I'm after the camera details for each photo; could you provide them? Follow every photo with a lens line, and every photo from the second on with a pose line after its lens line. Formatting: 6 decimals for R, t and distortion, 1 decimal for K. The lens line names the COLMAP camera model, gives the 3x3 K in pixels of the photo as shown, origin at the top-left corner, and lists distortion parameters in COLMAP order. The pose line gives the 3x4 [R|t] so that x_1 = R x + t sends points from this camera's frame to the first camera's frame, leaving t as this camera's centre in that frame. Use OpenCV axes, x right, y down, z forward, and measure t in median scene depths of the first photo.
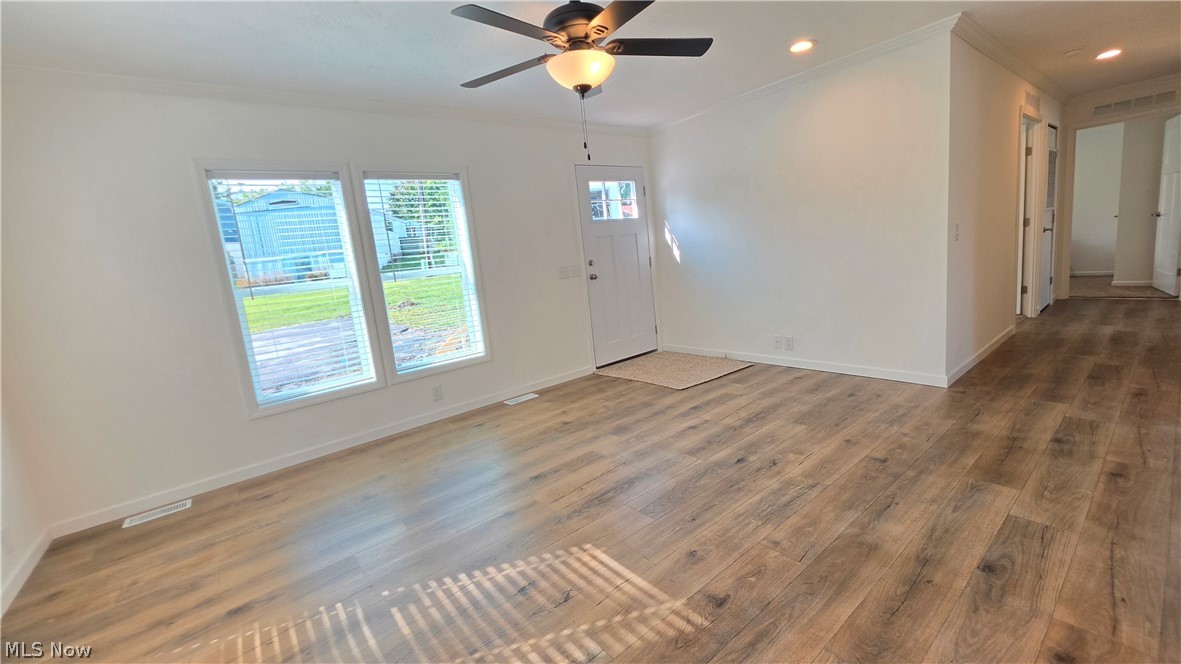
lens RADIAL K [[473.7, 0, 587.6], [0, 473.7, 326.7], [0, 0, 1]] dist [-0.001680, -0.000168]
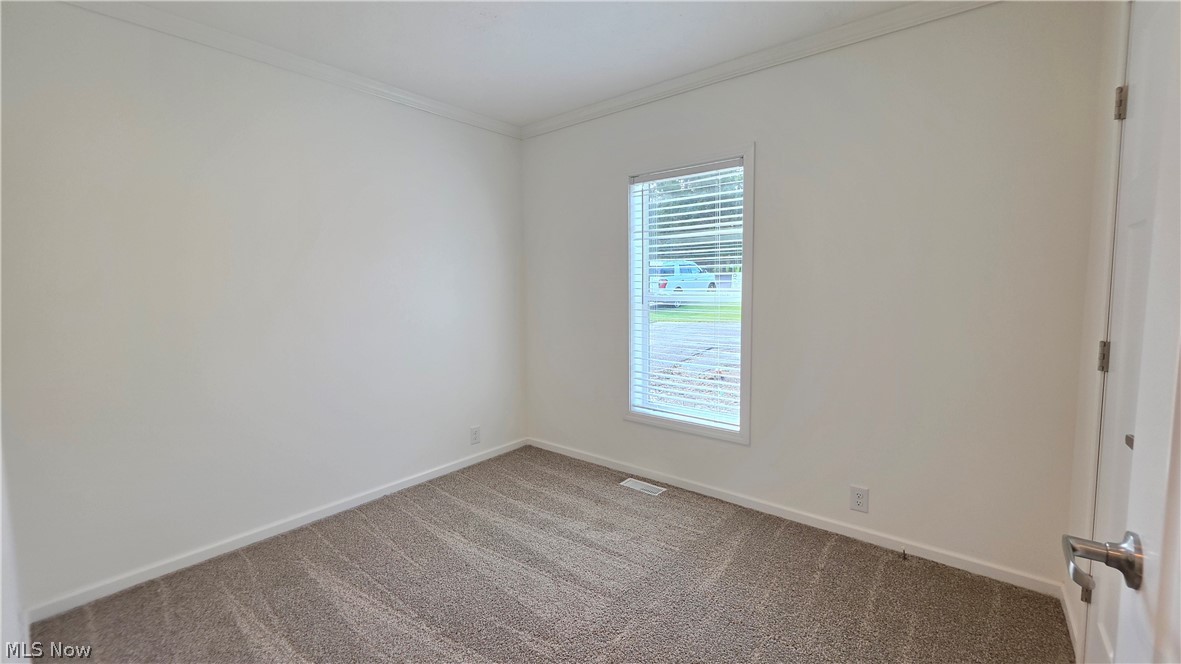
lens RADIAL K [[473.7, 0, 587.6], [0, 473.7, 326.7], [0, 0, 1]] dist [-0.001680, -0.000168]
pose [[0.217458, 0.181721, -0.959004, 0.450210], [-0.167354, 0.974908, 0.146786, -0.191308], [0.961616, 0.128573, 0.242414, 0.834835]]
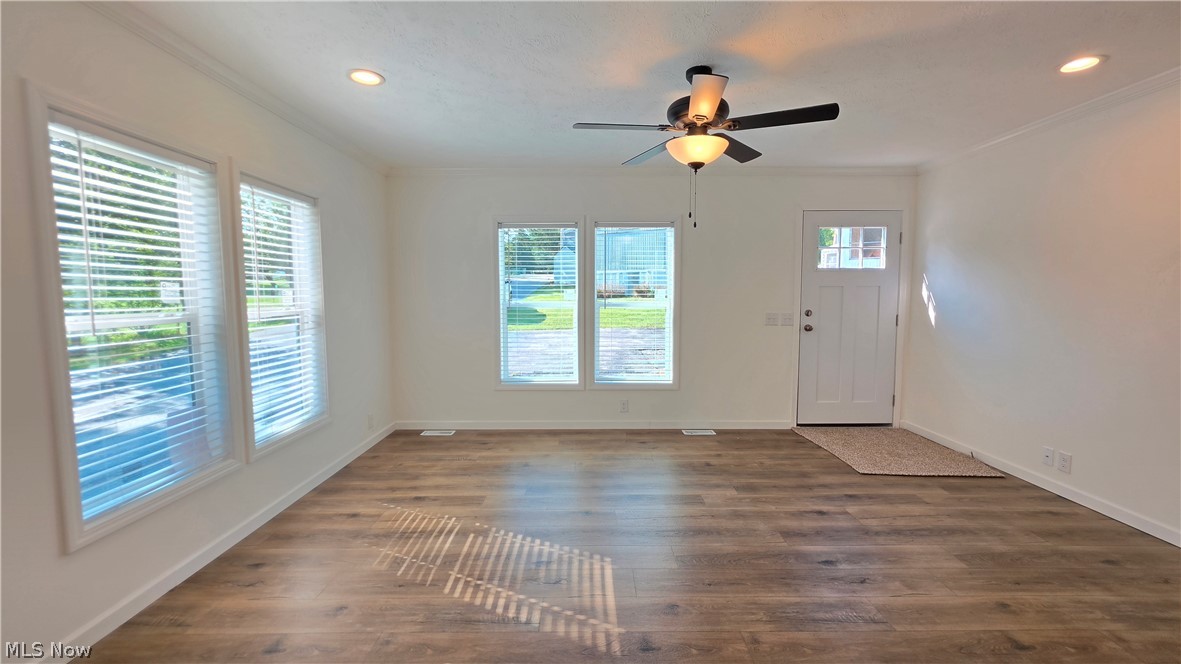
lens RADIAL K [[472.4, 0, 589.4], [0, 472.4, 327.8], [0, 0, 1]] dist [-0.005660, 0.000328]
pose [[0.779055, 0.150886, -0.608528, 0.376687], [-0.177011, 0.984055, 0.017384, -0.070007], [0.601448, 0.094173, 0.793342, -0.000708]]
